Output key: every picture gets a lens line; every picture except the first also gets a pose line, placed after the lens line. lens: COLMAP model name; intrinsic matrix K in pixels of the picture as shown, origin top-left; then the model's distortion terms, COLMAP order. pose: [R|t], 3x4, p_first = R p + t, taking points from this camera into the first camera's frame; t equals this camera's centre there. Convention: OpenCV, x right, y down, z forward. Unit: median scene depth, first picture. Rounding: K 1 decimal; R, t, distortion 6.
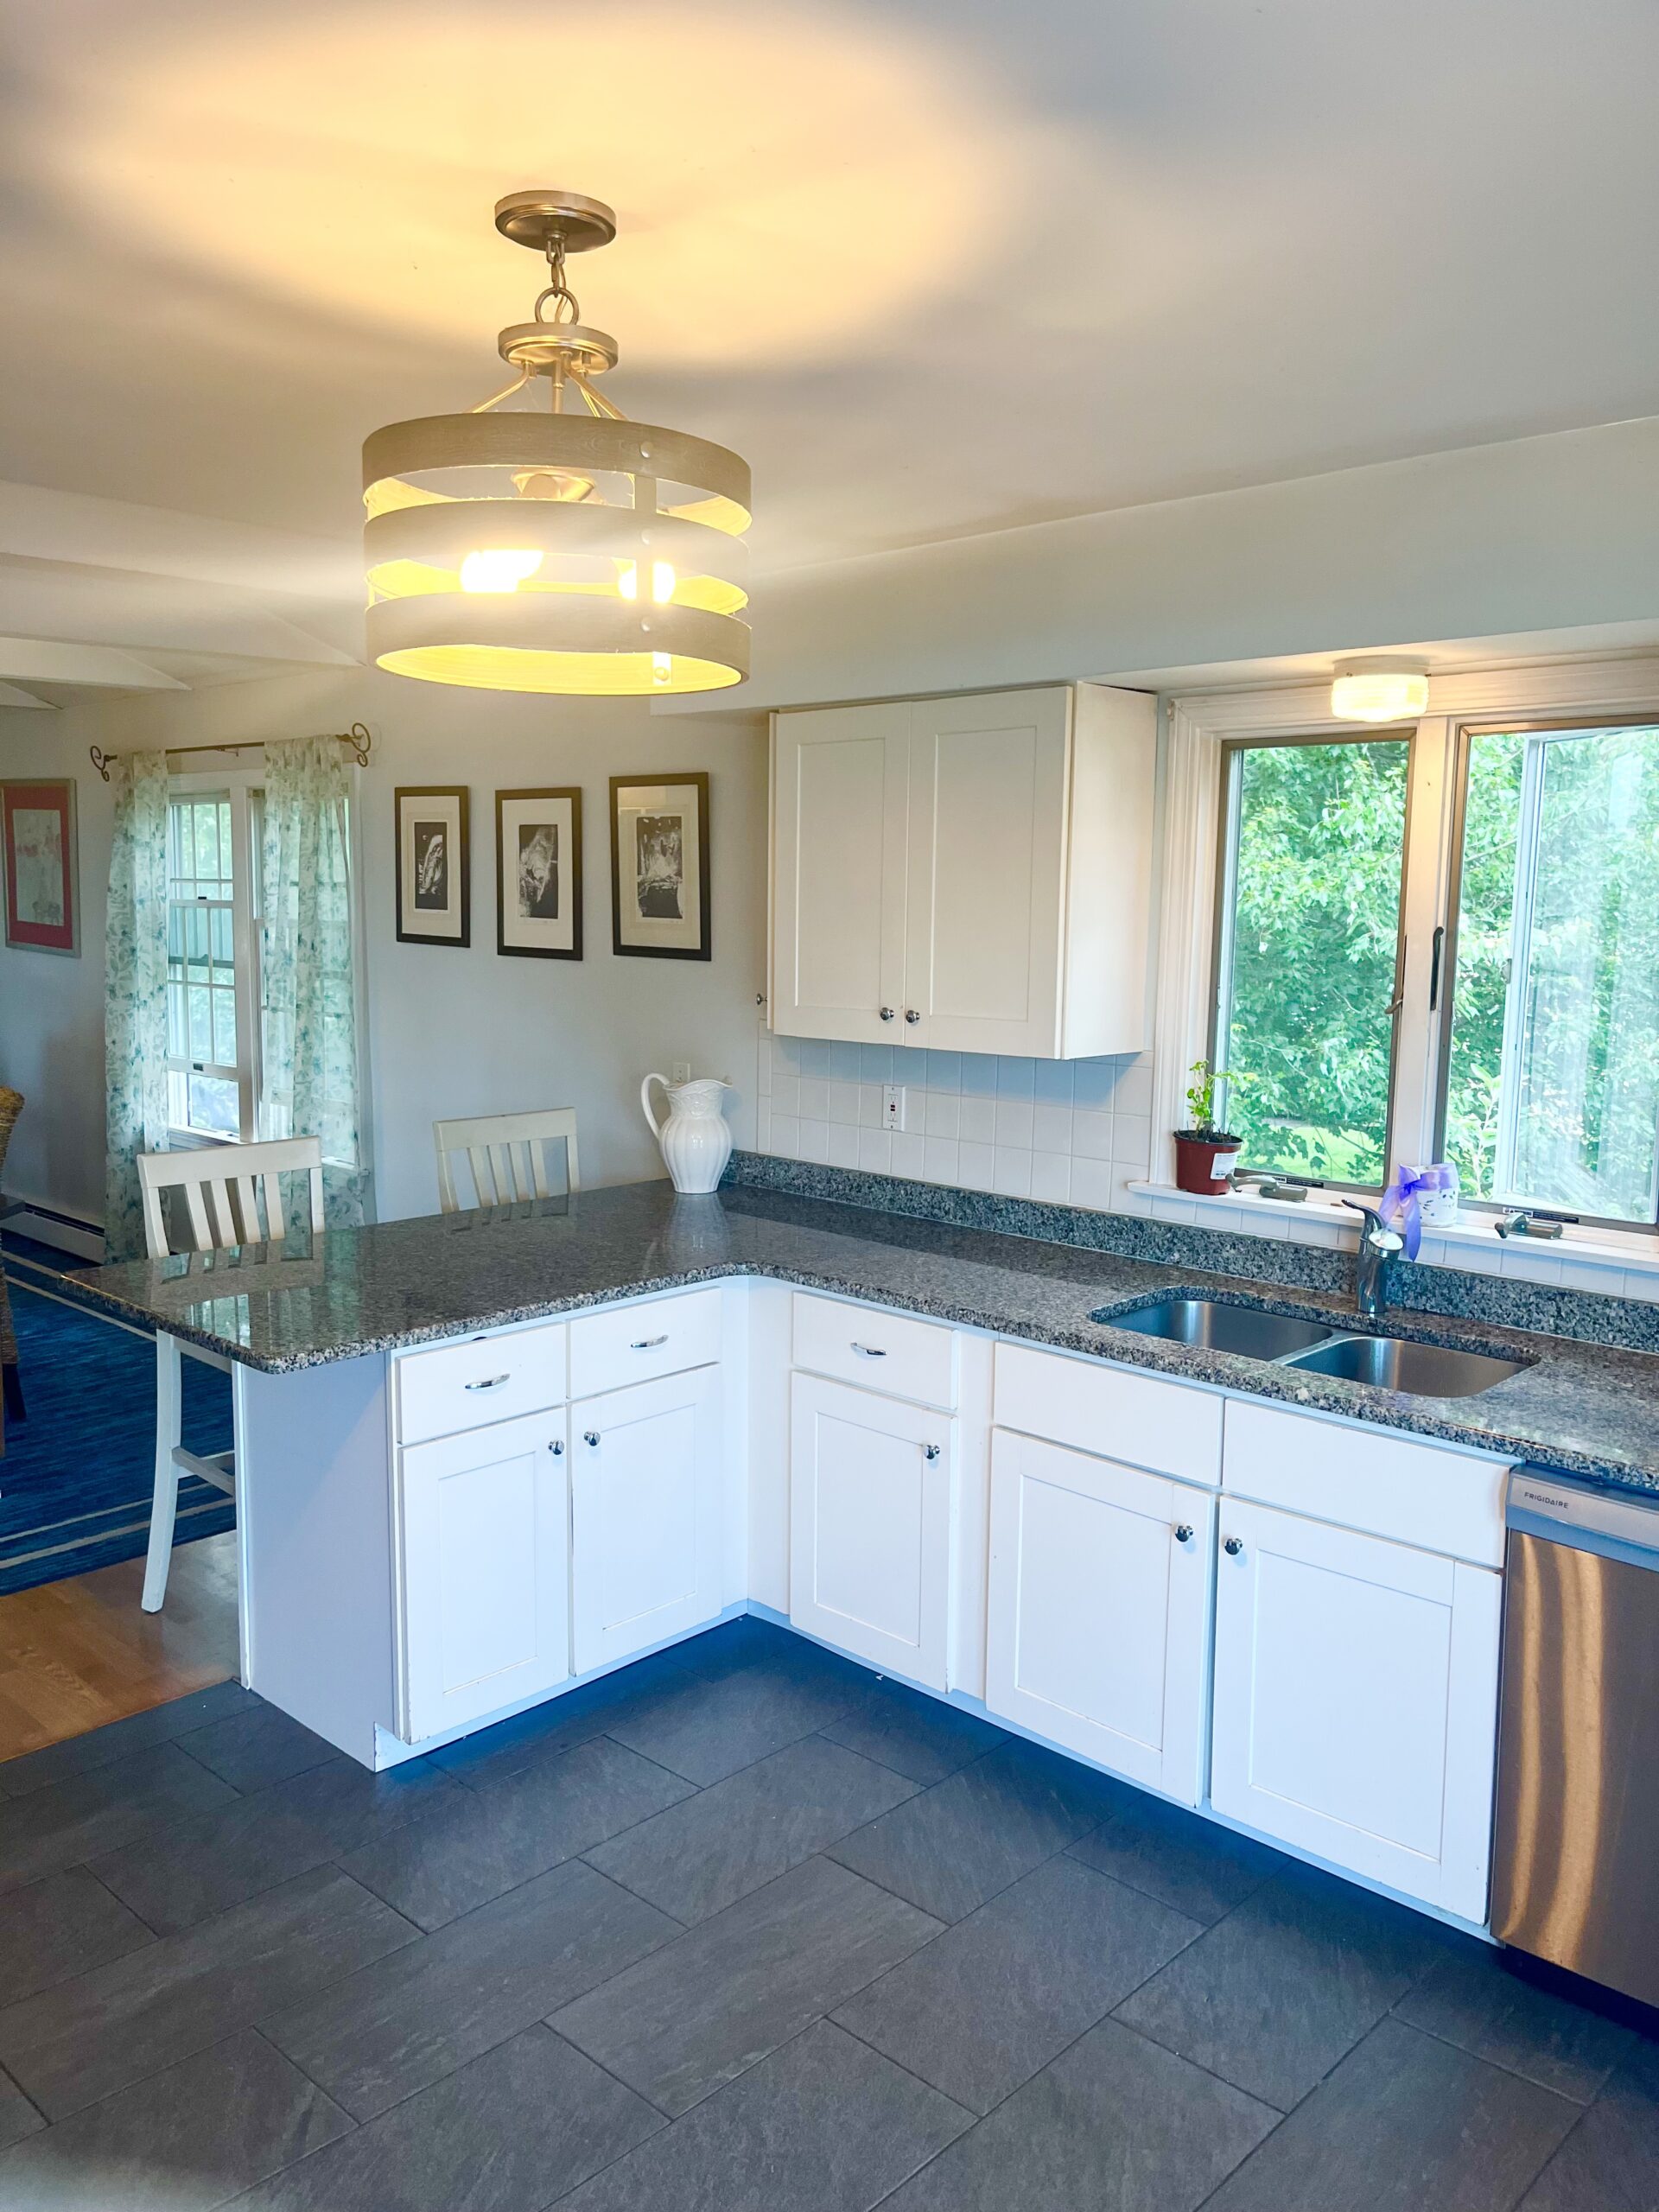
lens RADIAL K [[1671.6, 0, 829.3], [0, 1671.6, 1110.6], [0, 0, 1]] dist [0.056381, -0.080495]
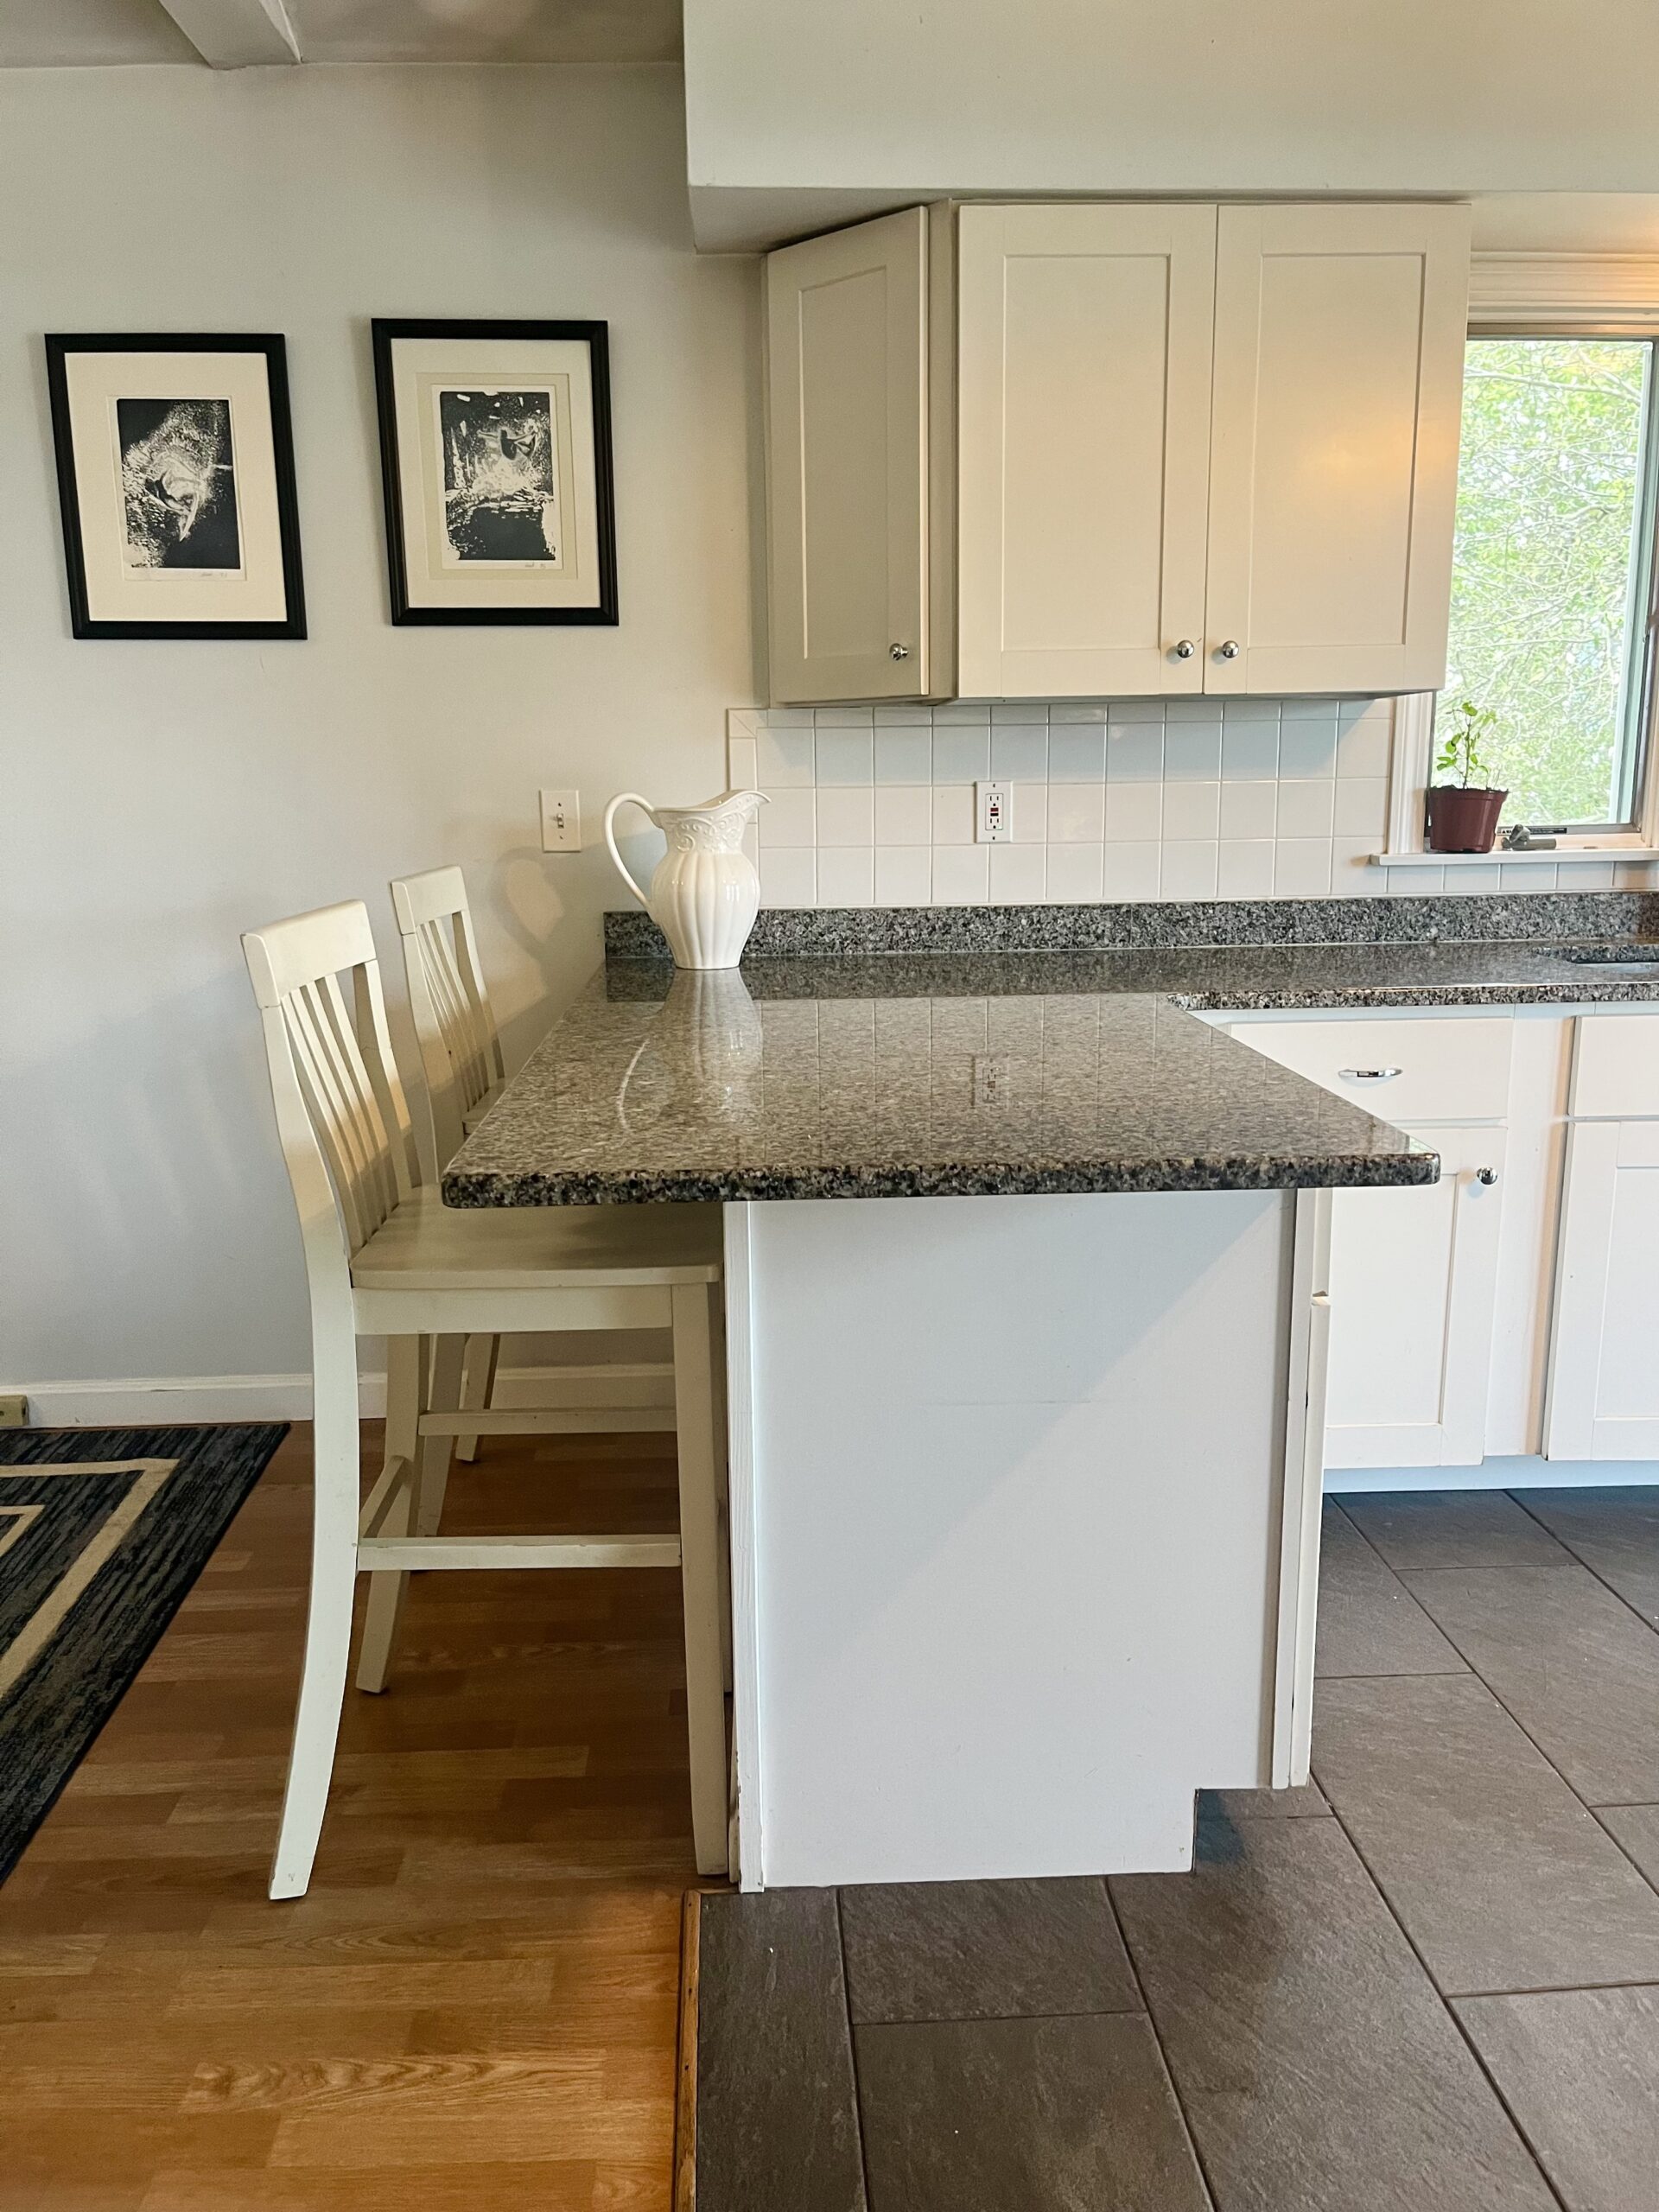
lens RADIAL K [[1671.6, 0, 829.9], [0, 1671.6, 1123.9], [0, 0, 1]] dist [0.056381, -0.080495]
pose [[0.690030, -0.169159, 0.703735, -0.674753], [0.116113, 0.985584, 0.123056, 0.041870], [-0.714406, -0.003199, 0.699724, 0.627110]]
